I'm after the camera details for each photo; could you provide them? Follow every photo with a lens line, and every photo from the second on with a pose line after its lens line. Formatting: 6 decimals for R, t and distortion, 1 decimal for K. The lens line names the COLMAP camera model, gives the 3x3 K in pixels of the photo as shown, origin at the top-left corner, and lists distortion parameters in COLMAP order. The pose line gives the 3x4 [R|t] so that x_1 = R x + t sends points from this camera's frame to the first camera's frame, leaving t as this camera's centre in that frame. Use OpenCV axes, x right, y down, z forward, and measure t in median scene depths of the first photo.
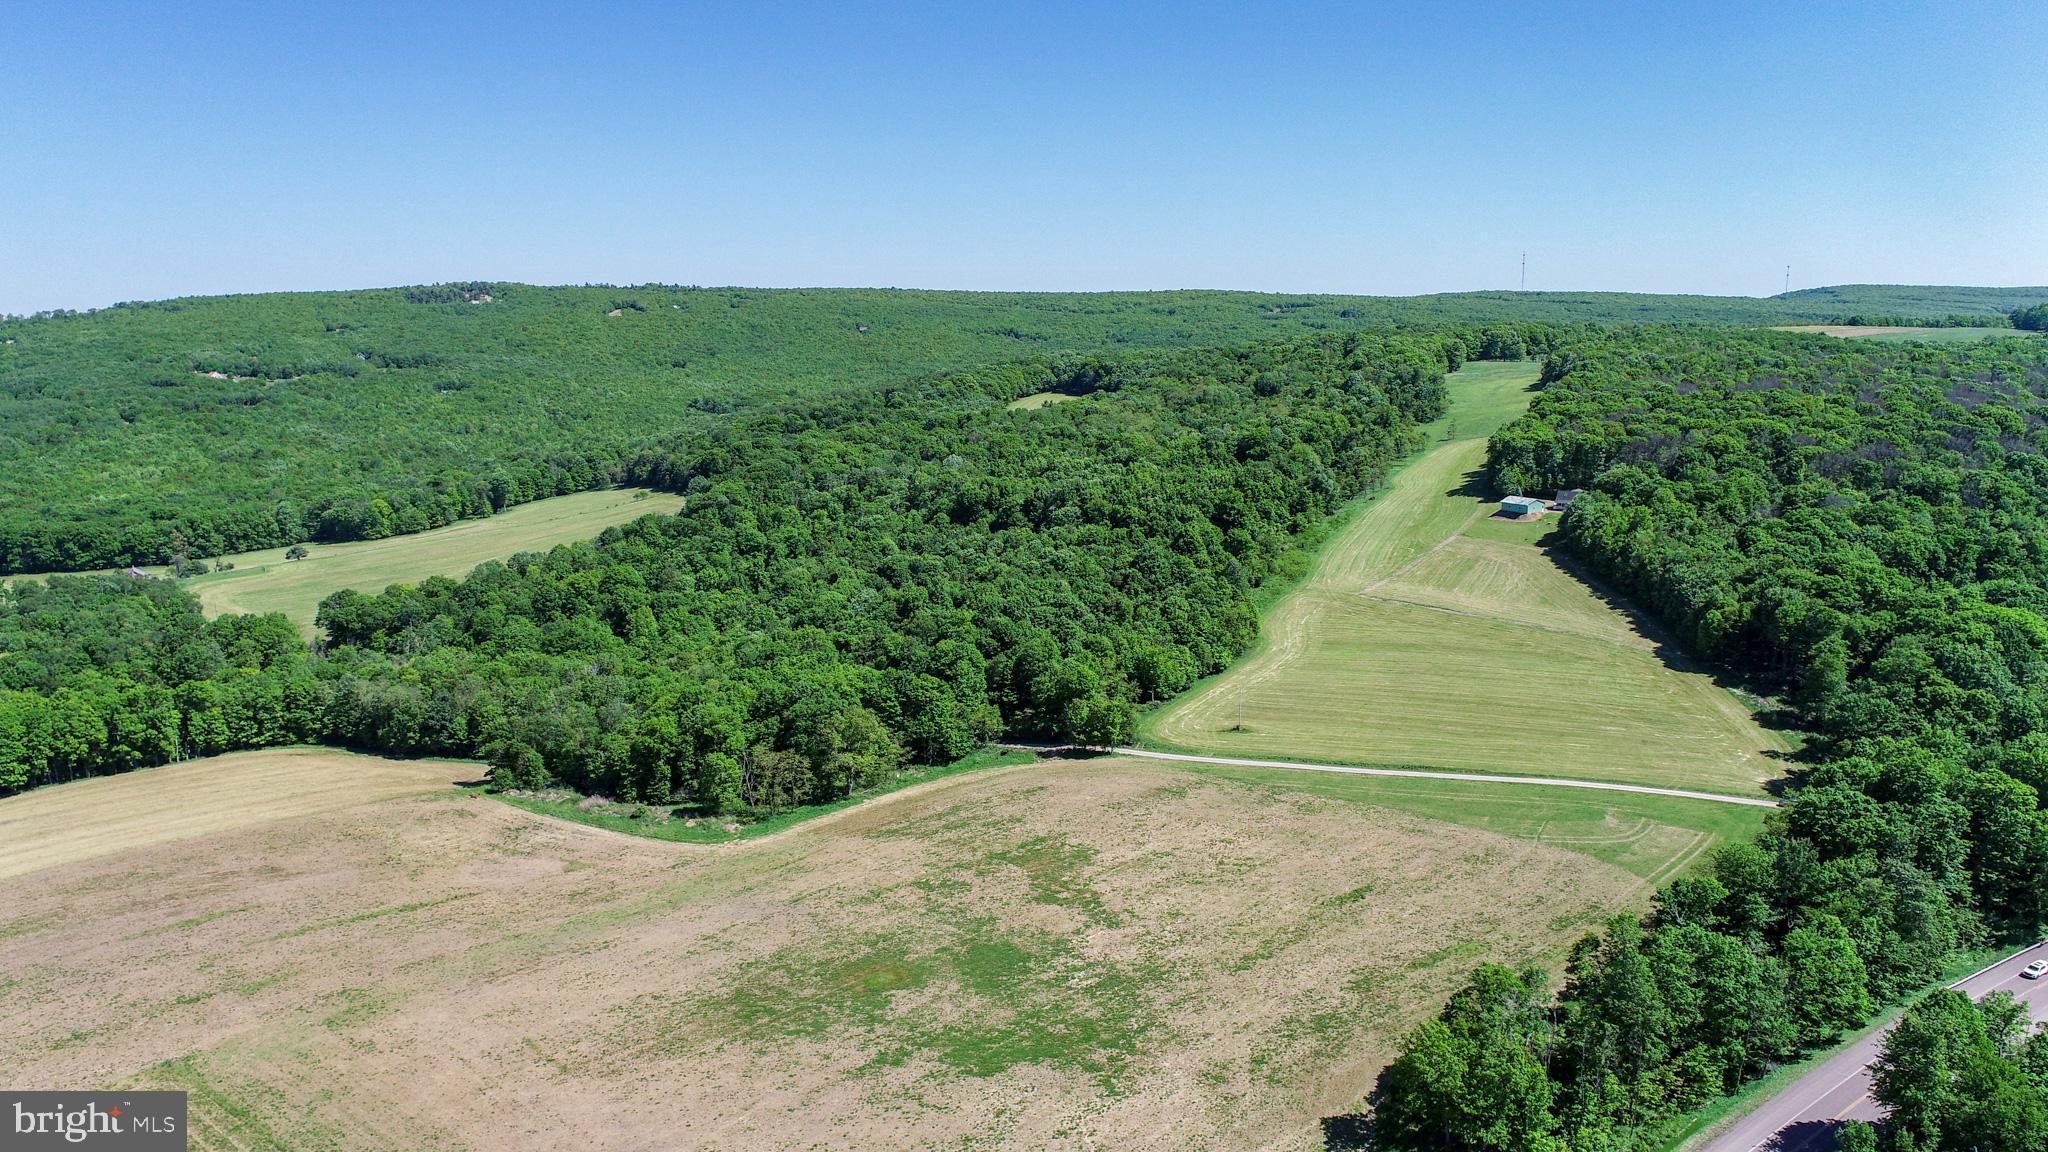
lens RADIAL K [[1384.1, 0, 1024.8], [0, 1384.1, 583.8], [0, 0, 1]] dist [-0.015760, 0.005962]
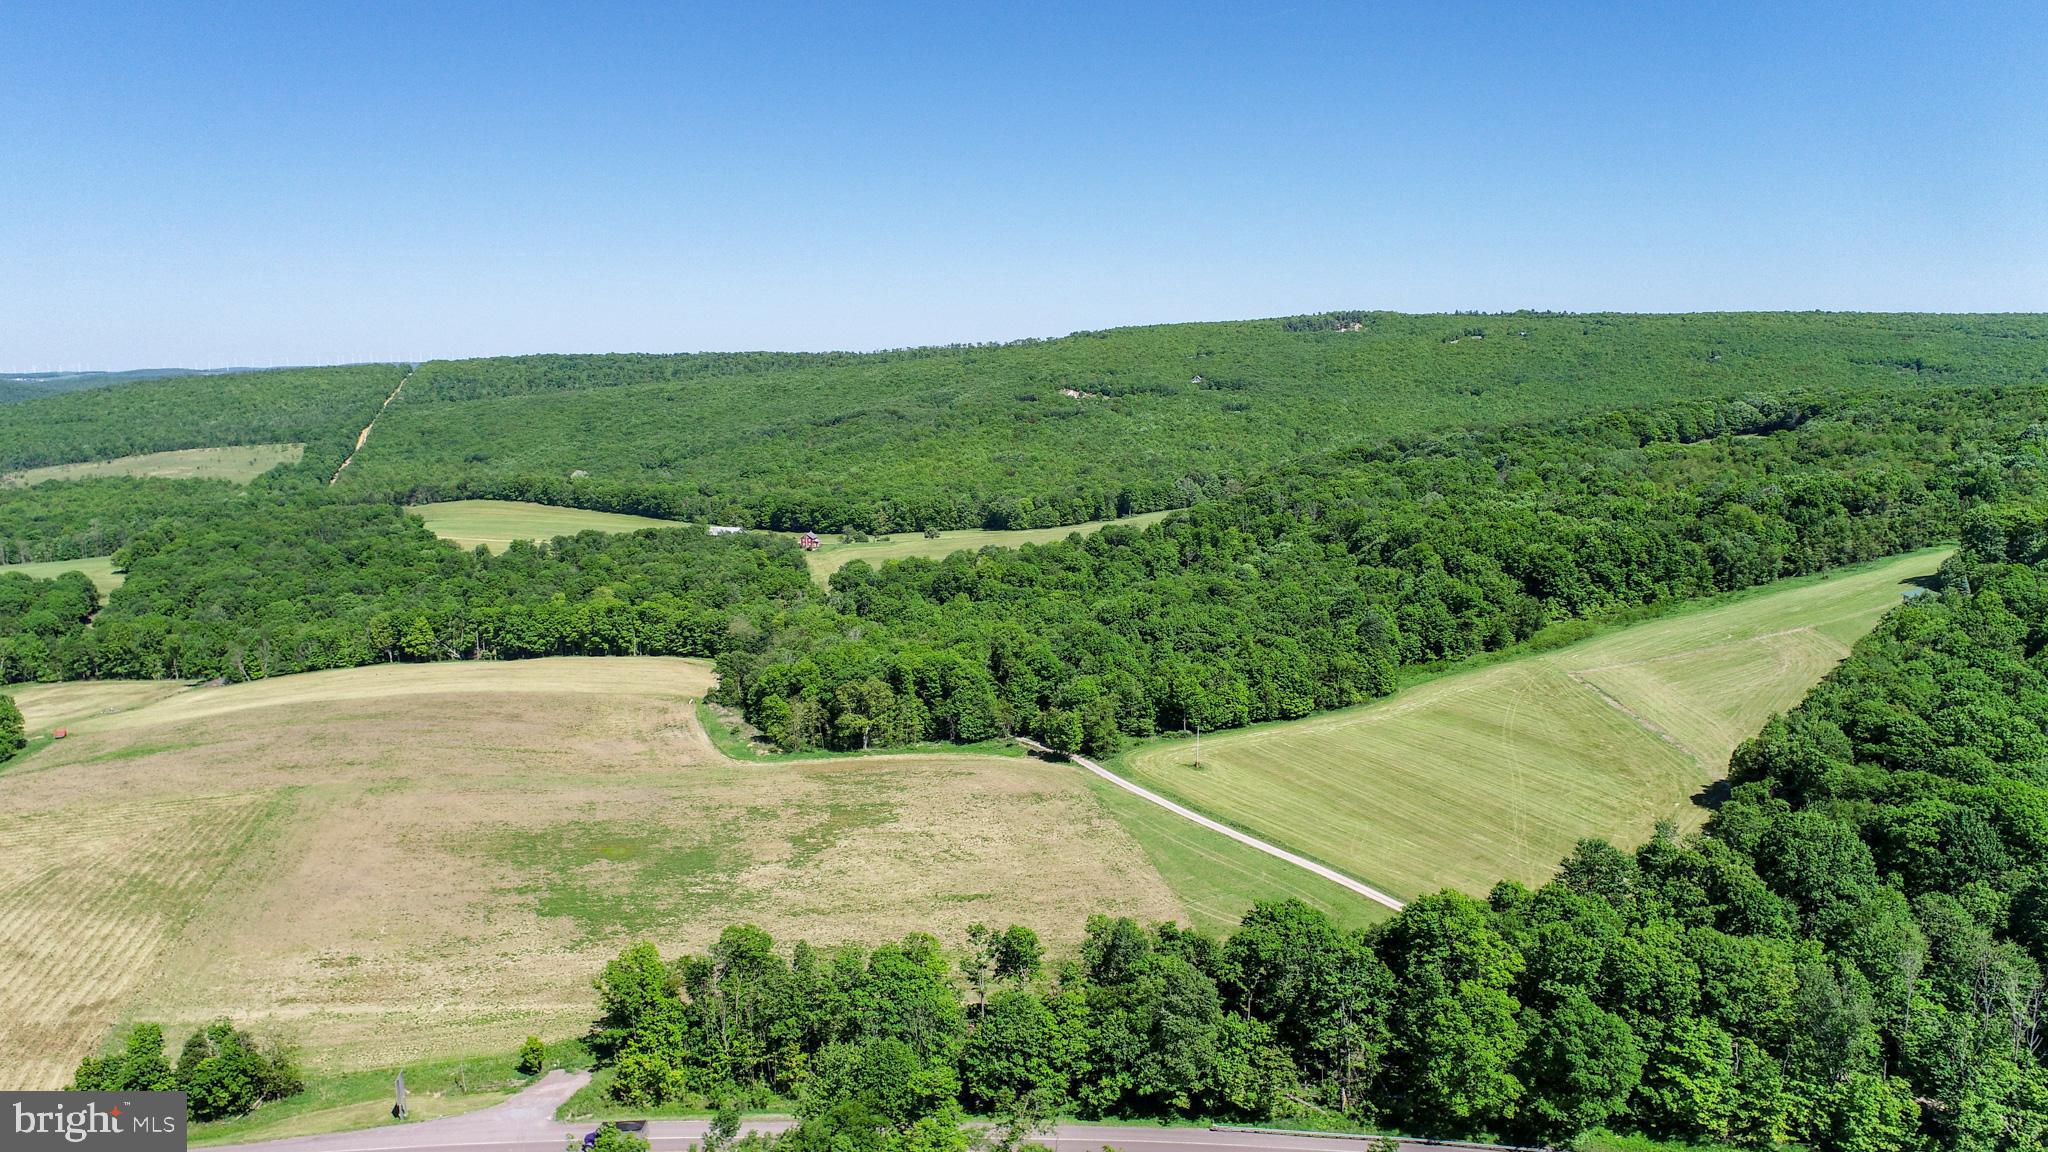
lens RADIAL K [[1384.1, 0, 1015.2], [0, 1384.1, 586.5], [0, 0, 1]] dist [-0.015760, 0.005962]
pose [[0.761723, 0.110452, -0.638419, 0.614756], [-0.119931, 0.992370, 0.028594, -0.034378], [0.636707, 0.054785, 0.769158, 0.116014]]
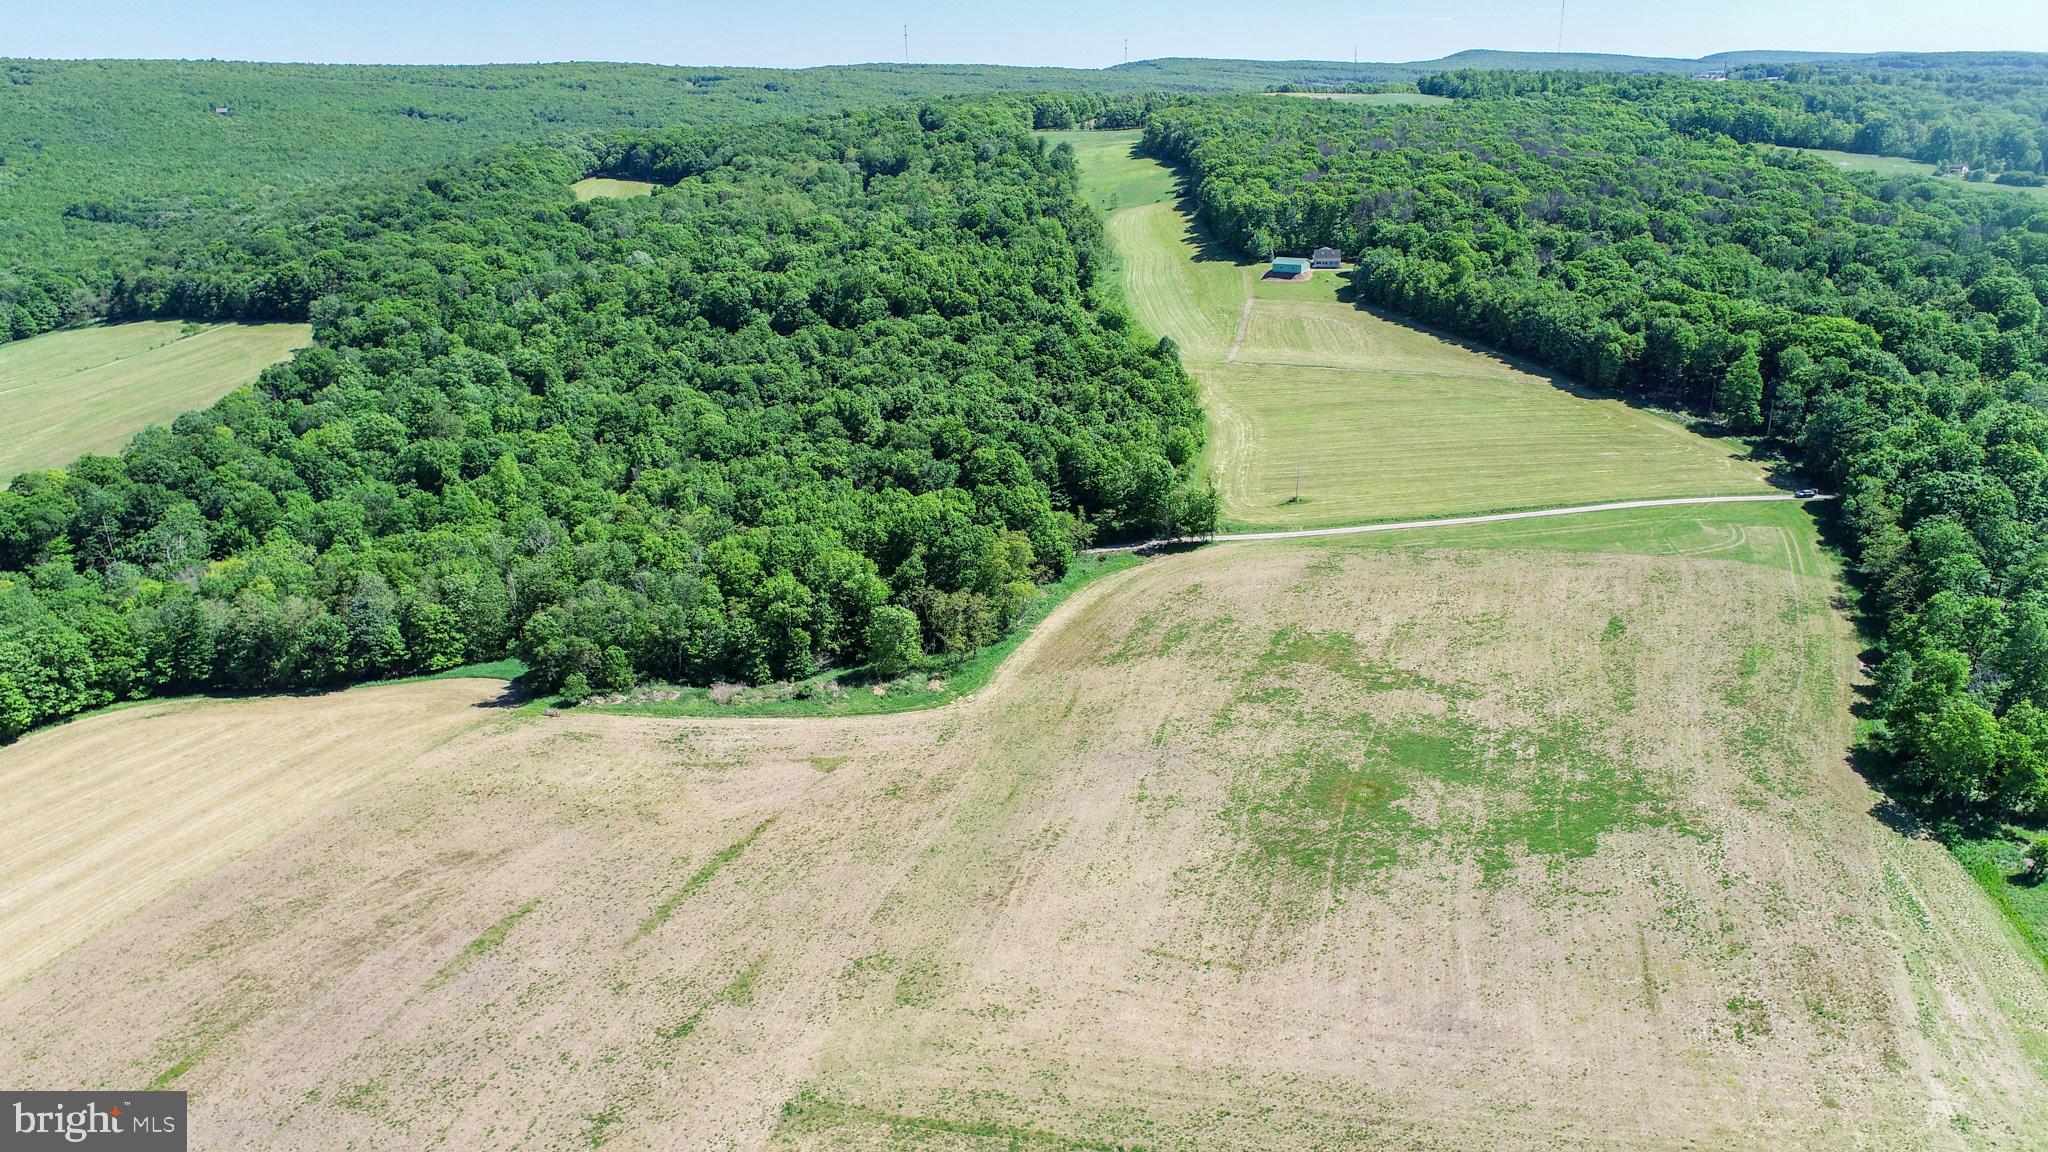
lens RADIAL K [[1384.1, 0, 1026.1], [0, 1384.1, 567.4], [0, 0, 1]] dist [-0.015760, 0.005962]
pose [[0.890238, -0.154718, 0.428414, -0.413613], [0.093215, 0.982521, 0.161130, -0.025285], [-0.445855, -0.103510, 0.889100, 0.163510]]
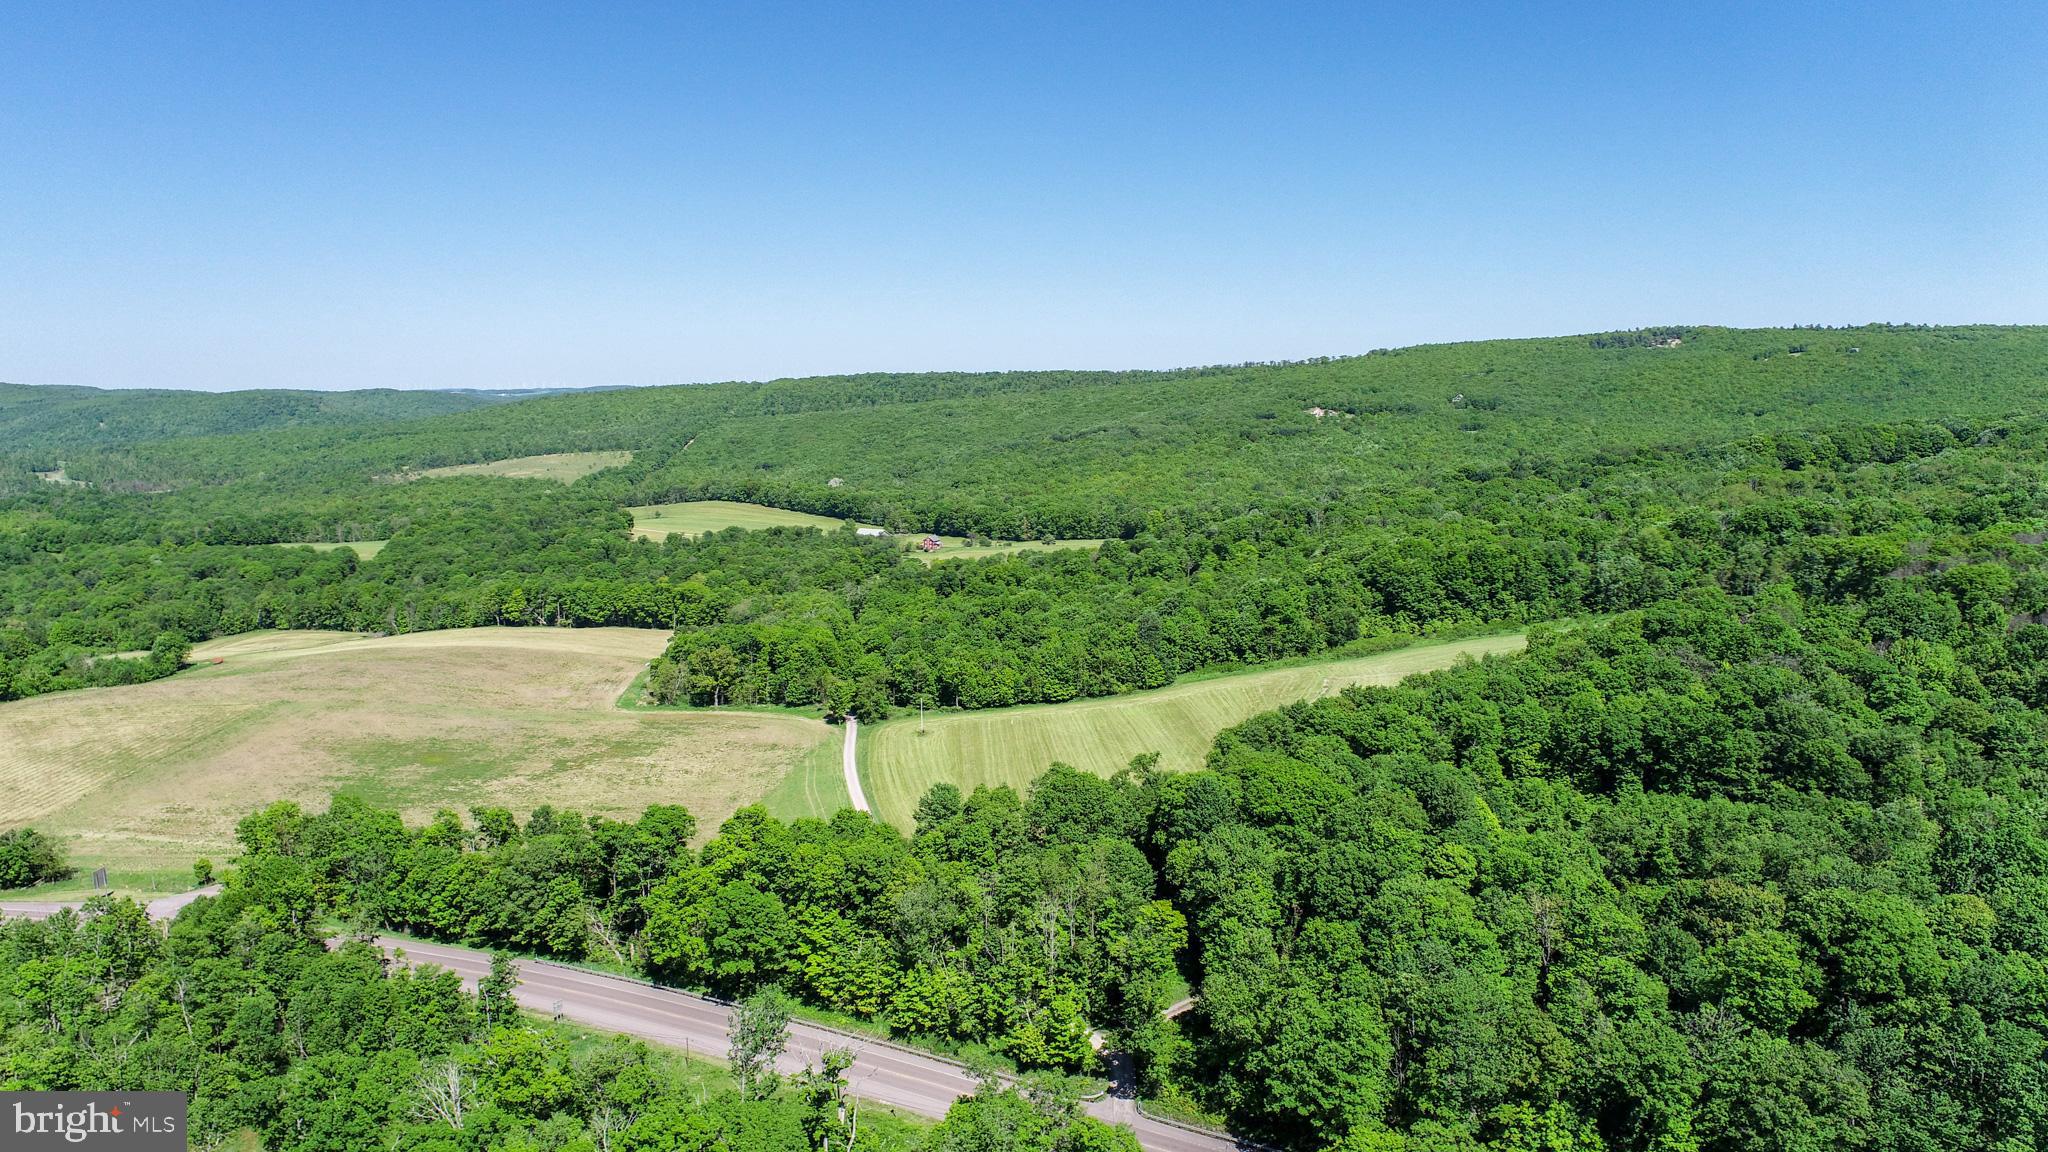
lens RADIAL K [[1384.1, 0, 1005.4], [0, 1384.1, 576.2], [0, 0, 1]] dist [-0.015760, 0.005962]
pose [[0.547856, 0.124262, -0.827292, 1.017093], [-0.152206, 0.987207, 0.047486, -0.081096], [0.822610, 0.099903, 0.559761, 0.354695]]
